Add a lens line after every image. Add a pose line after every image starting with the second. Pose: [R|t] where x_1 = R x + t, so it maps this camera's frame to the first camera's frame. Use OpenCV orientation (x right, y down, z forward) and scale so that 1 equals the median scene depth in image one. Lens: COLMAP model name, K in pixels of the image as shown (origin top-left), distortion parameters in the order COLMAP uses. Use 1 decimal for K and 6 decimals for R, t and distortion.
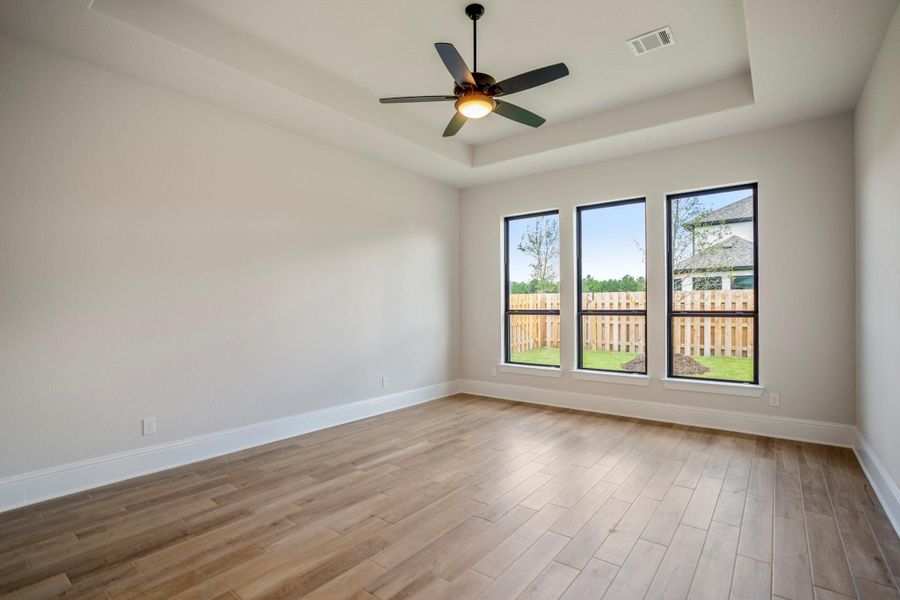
lens RADIAL K [[420.8, 0, 455.7], [0, 420.8, 306.2], [0, 0, 1]] dist [0.017069, 0.000367]
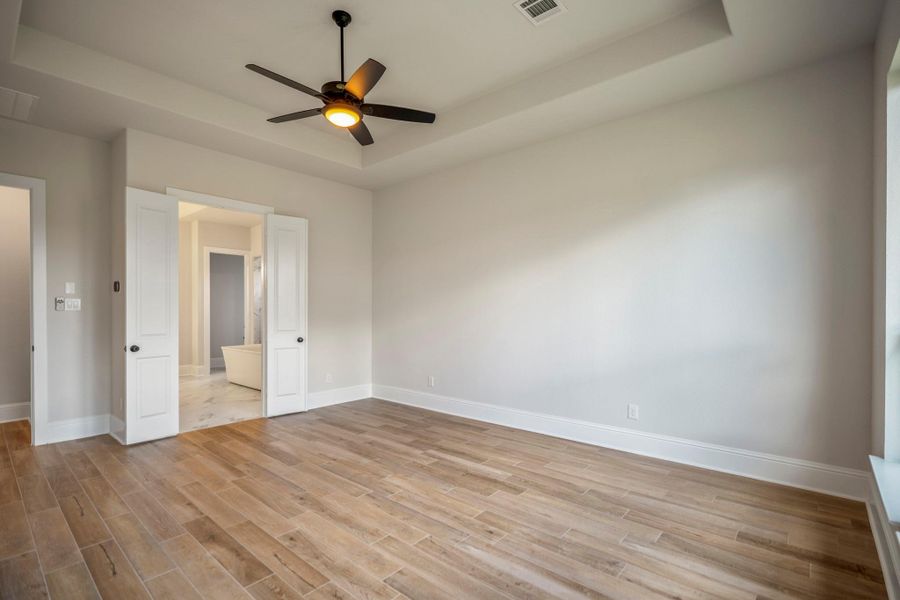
lens RADIAL K [[420.8, 0, 472.9], [0, 420.8, 318.1], [0, 0, 1]] dist [0.017069, 0.000367]
pose [[-0.040362, 0.007222, -0.999159, 0.863320], [0.008903, 0.999937, 0.006868, 0.008385], [0.999145, -0.008618, -0.040424, 1.094510]]
